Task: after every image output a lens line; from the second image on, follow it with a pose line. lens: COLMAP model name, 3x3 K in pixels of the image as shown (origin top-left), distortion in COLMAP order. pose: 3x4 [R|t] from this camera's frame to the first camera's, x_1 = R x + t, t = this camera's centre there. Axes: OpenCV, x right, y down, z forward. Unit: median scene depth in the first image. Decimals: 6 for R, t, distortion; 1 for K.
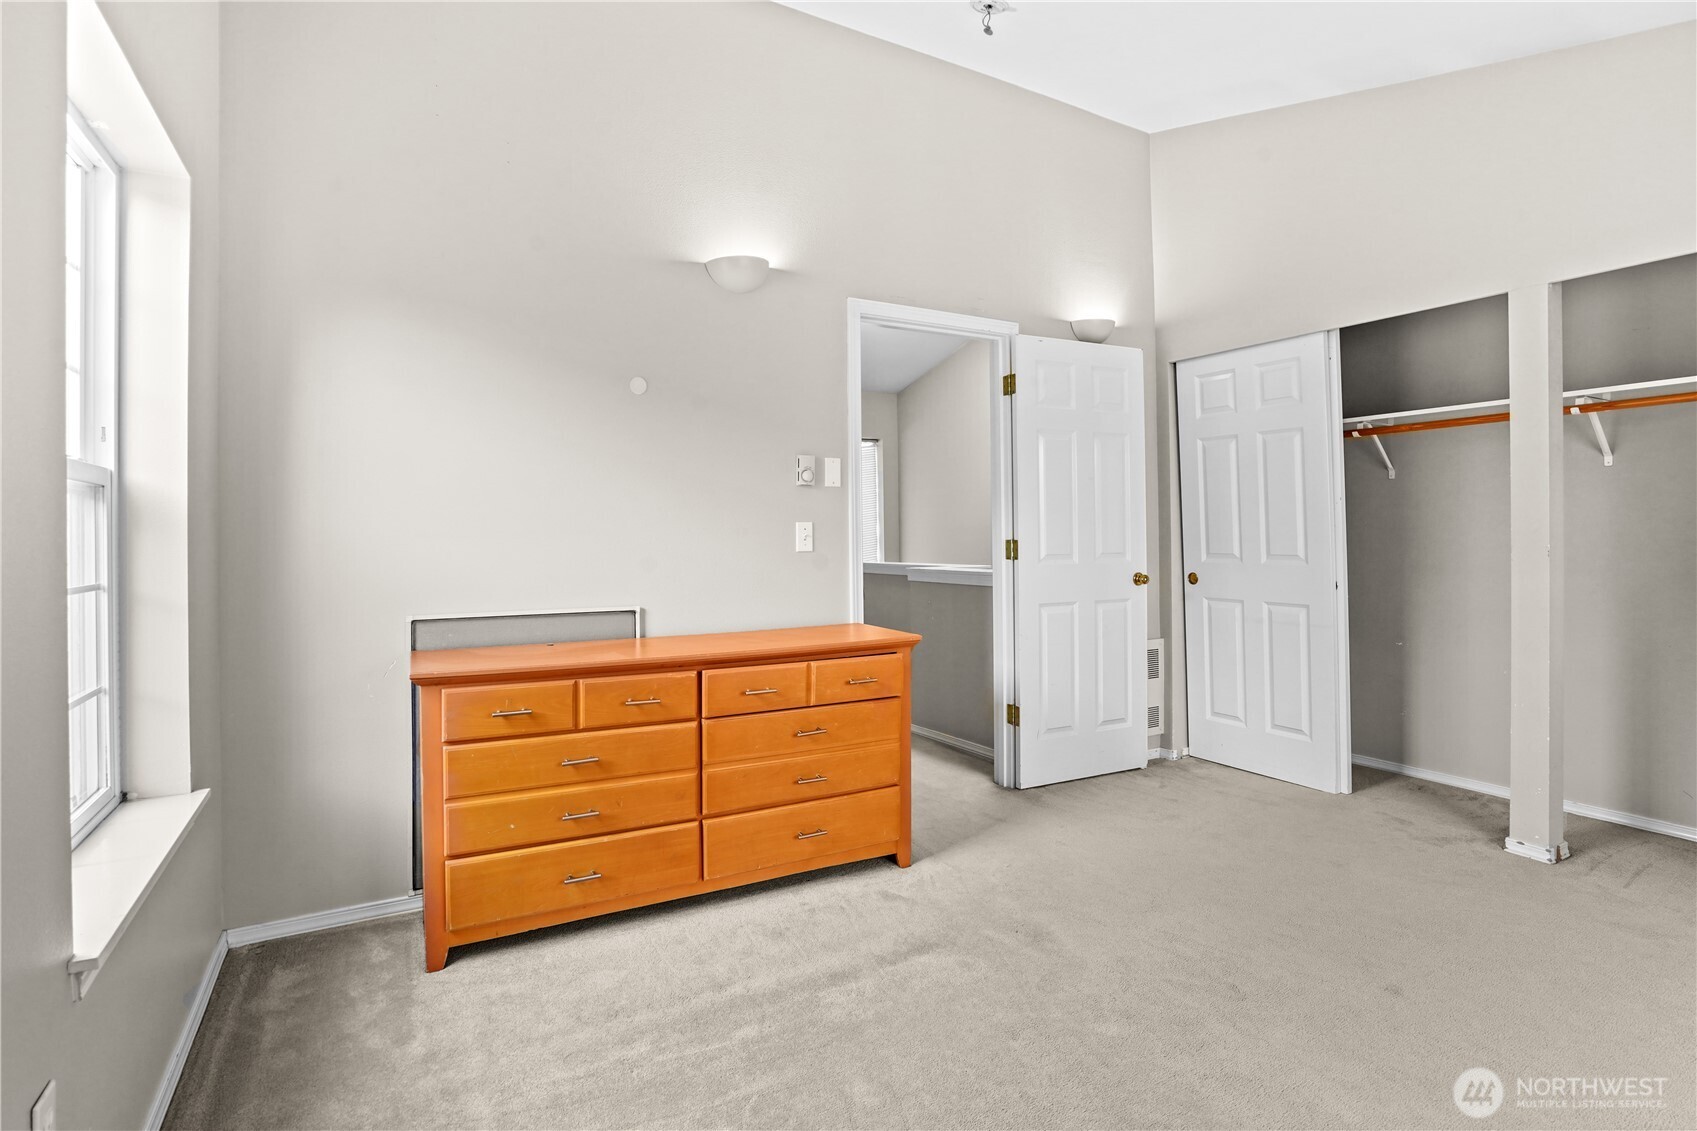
lens RADIAL K [[829.5, 0, 852.9], [0, 829.5, 526.0], [0, 0, 1]] dist [-0.057860, 0.024864]
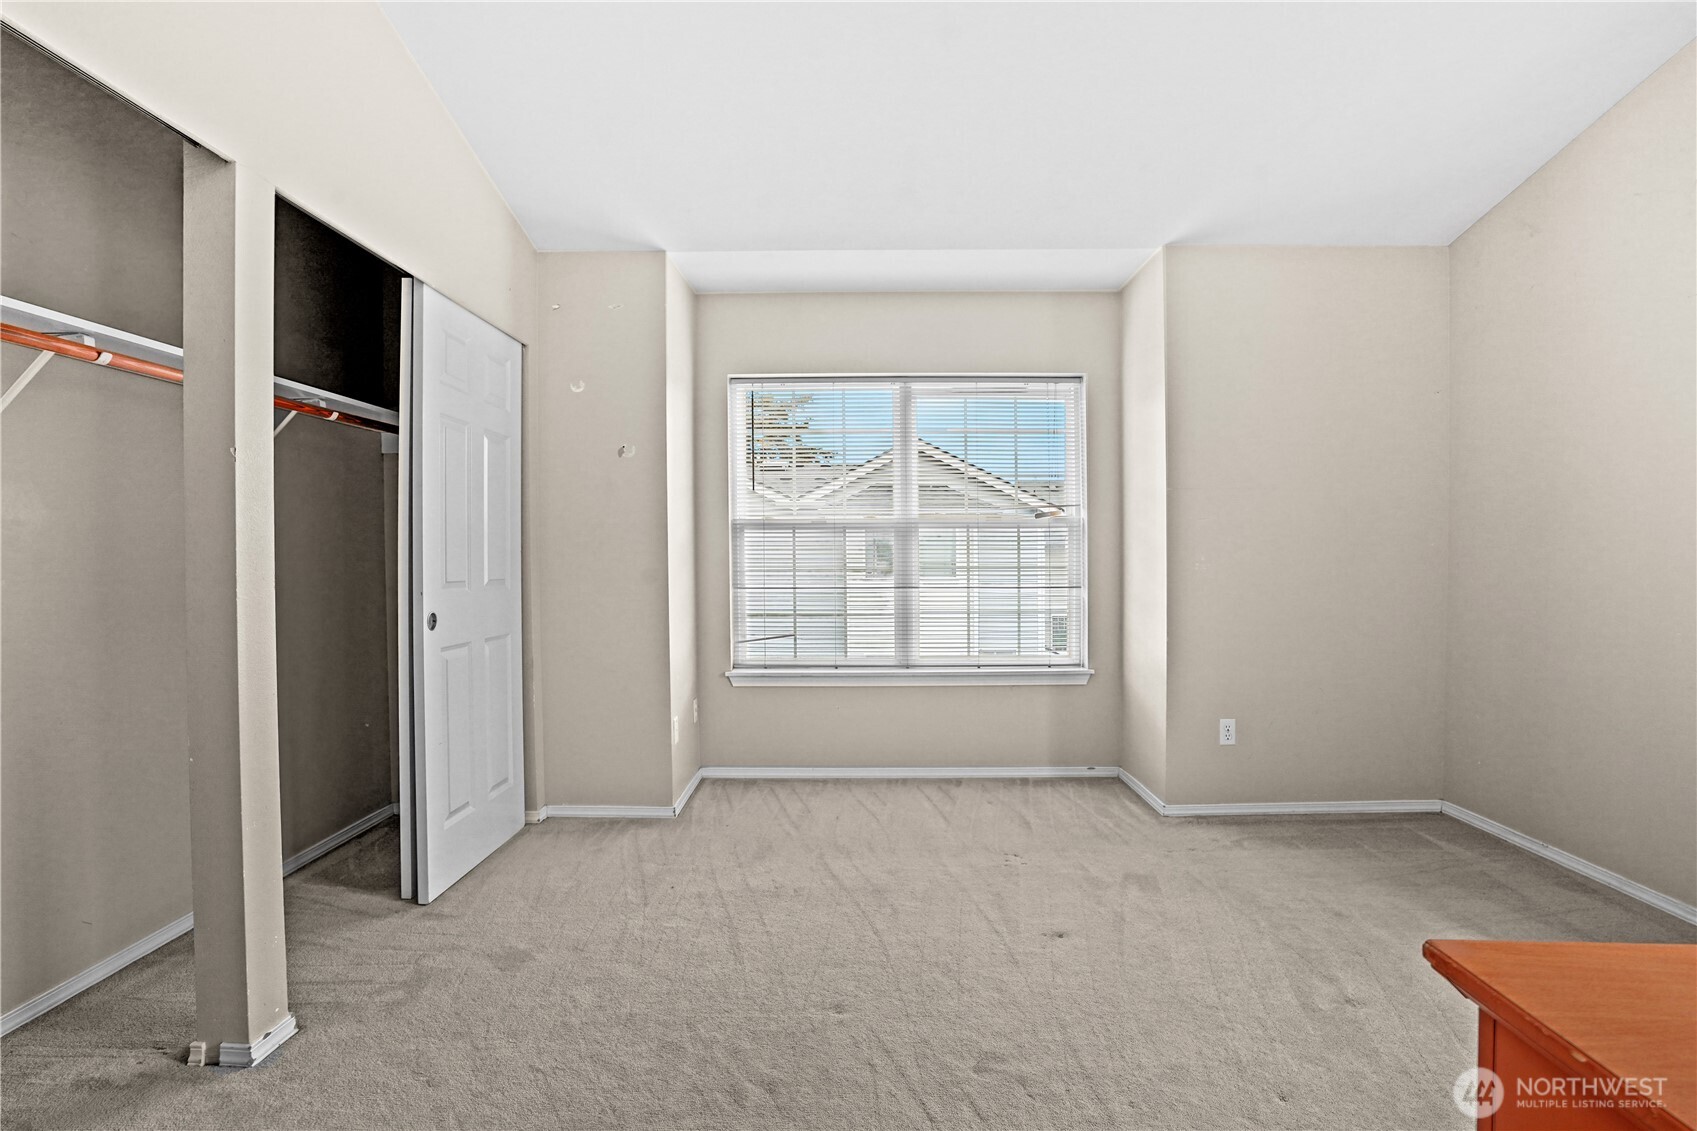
lens RADIAL K [[810.4, 0, 845.4], [0, 810.4, 550.9], [0, 0, 1]] dist [-0.054113, 0.023534]
pose [[-0.857420, 0.009355, 0.514532, 0.095897], [0.004466, 0.999932, -0.010739, 0.014148], [-0.514598, -0.006909, -0.857404, 1.188807]]
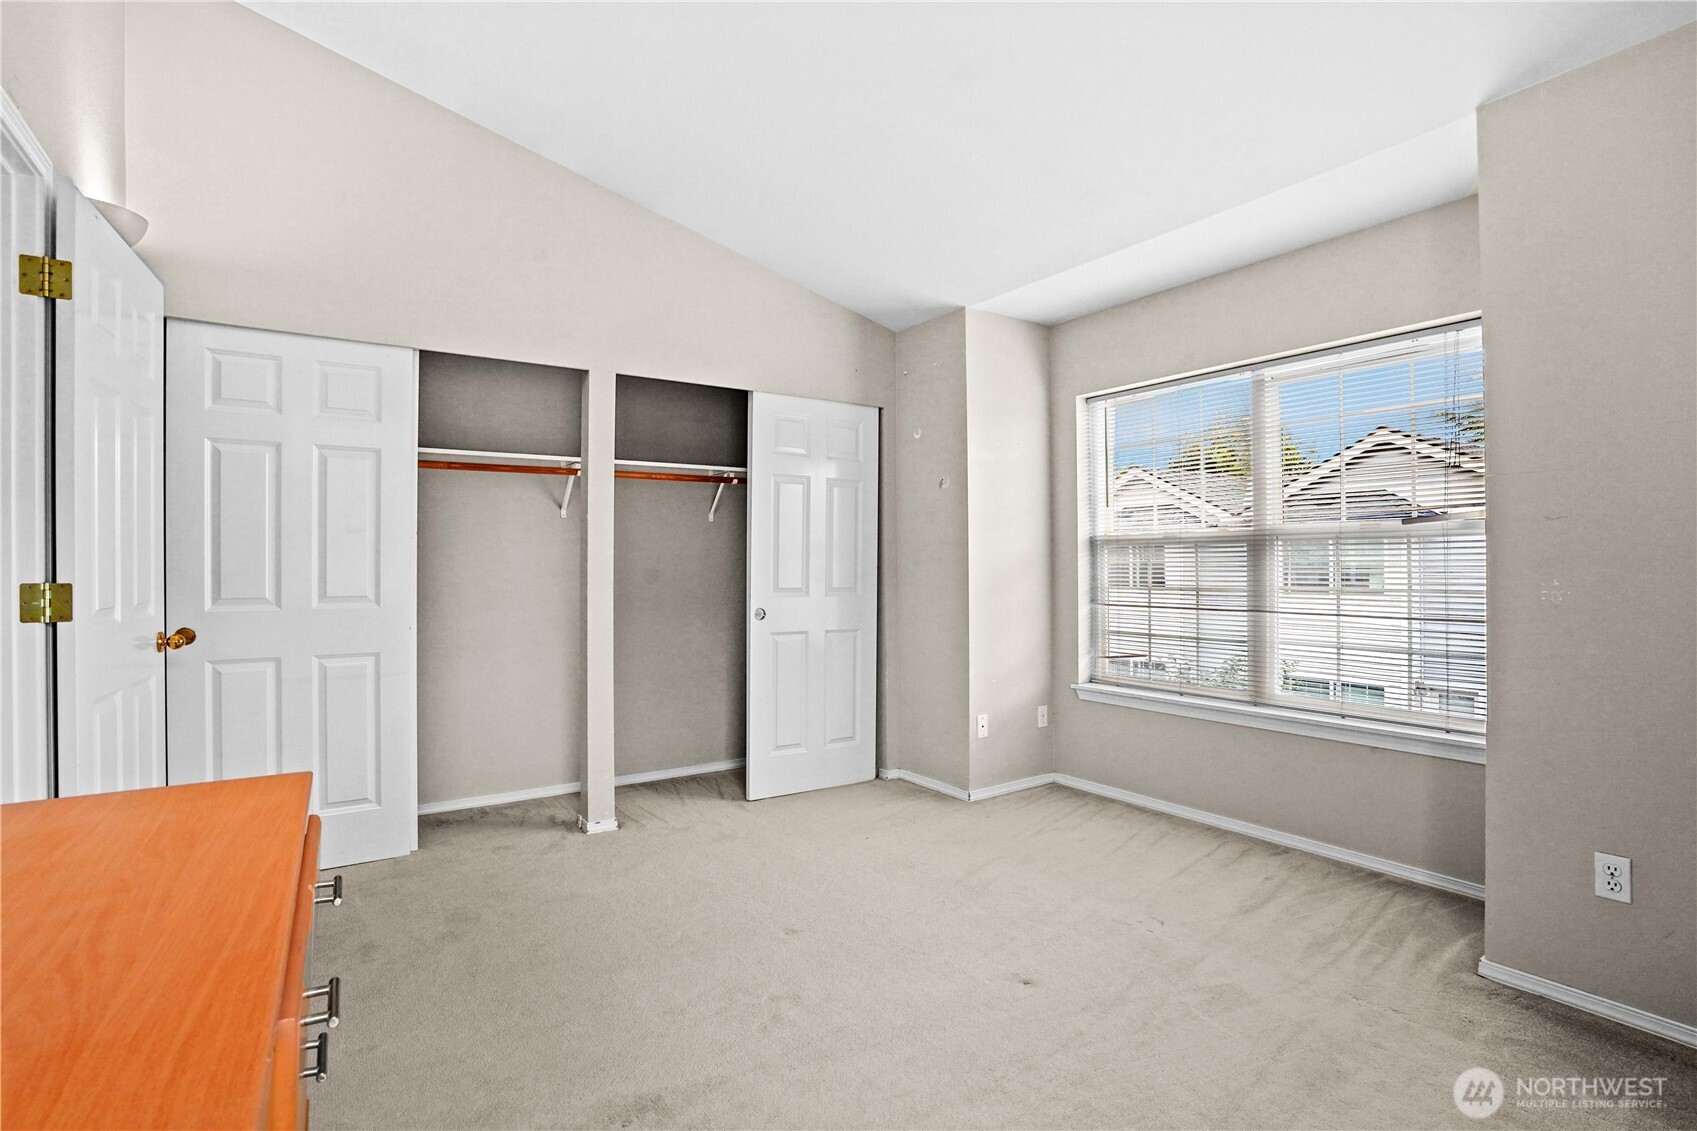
lens RADIAL K [[811.0, 0, 842.1], [0, 811.0, 565.7], [0, 0, 1]] dist [-0.055512, 0.021962]
pose [[-0.063747, 0.005582, 0.997950, -0.379833], [-0.005960, 0.999964, -0.005974, 0.007176], [-0.997948, -0.006329, -0.063712, 0.646134]]
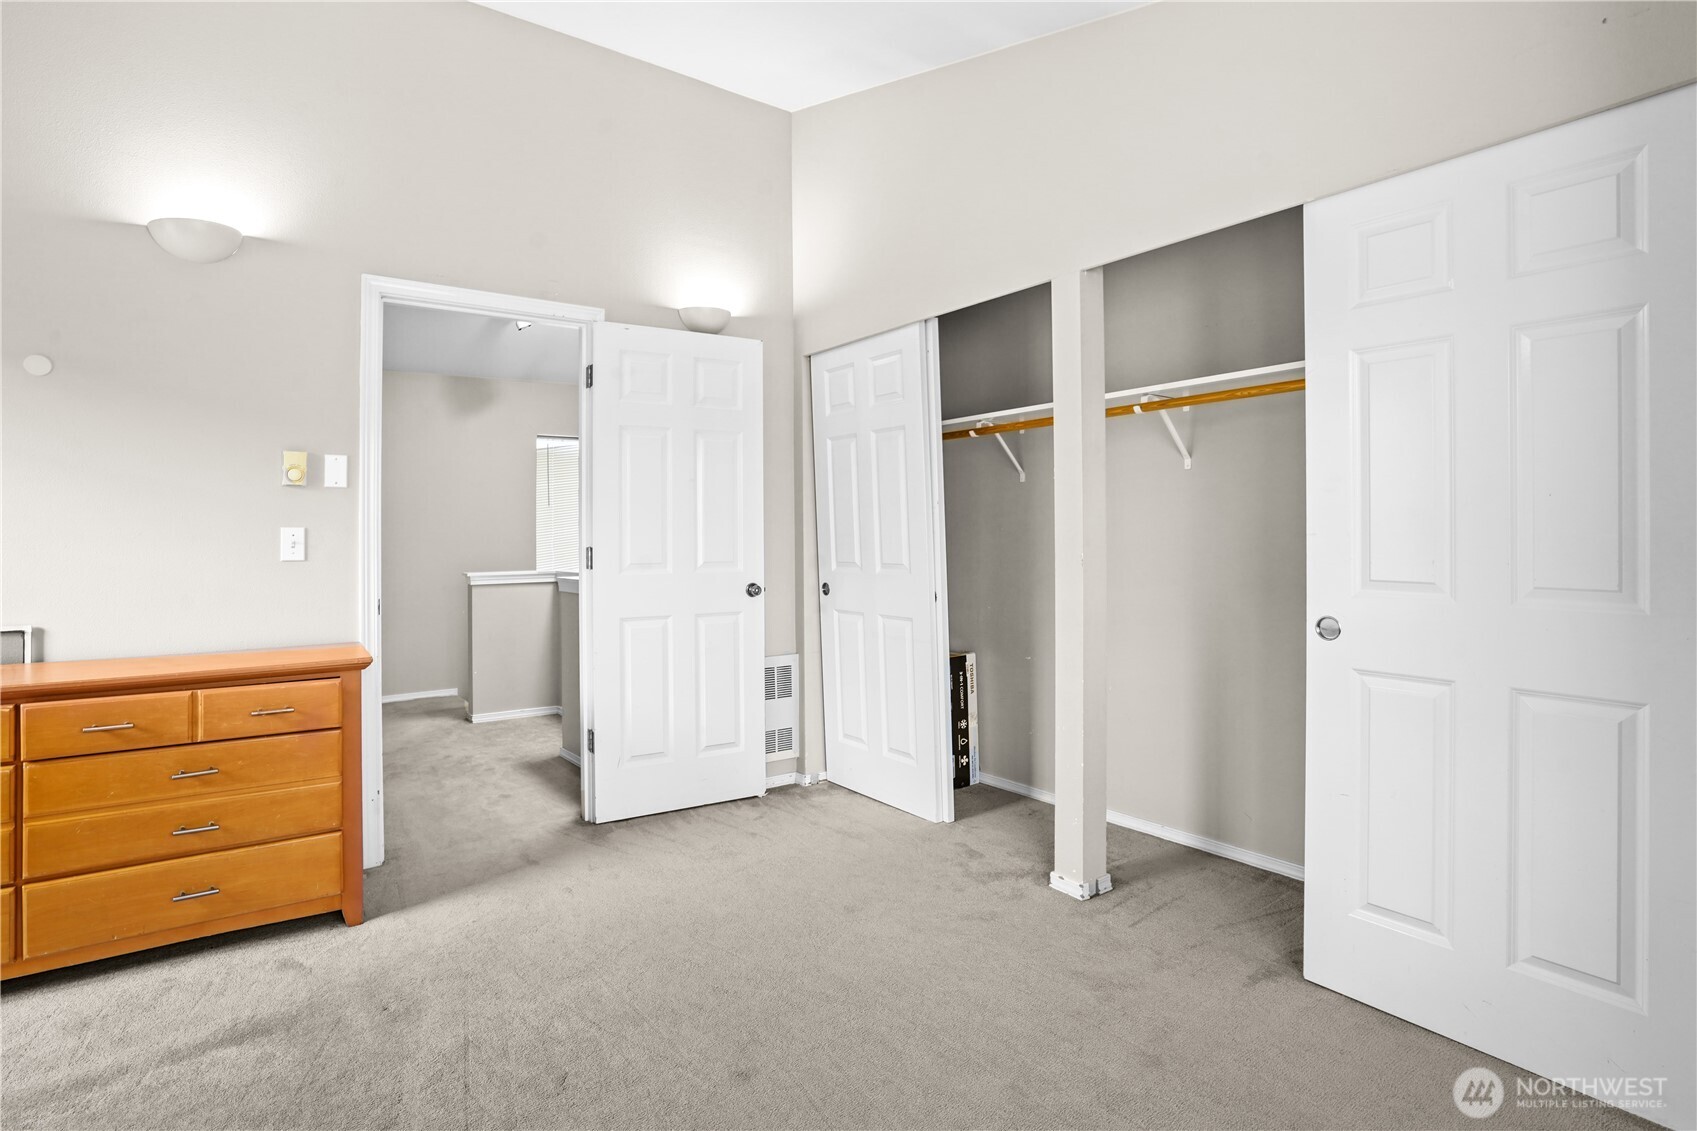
lens RADIAL K [[837.1, 0, 841.5], [0, 837.1, 523.4], [0, 0, 1]] dist [-0.061914, 0.025814]
pose [[0.994188, 0.002085, 0.107639, 0.436564], [-0.000841, 0.999932, -0.011601, 0.000938], [-0.107656, 0.011443, 0.994122, 0.078503]]
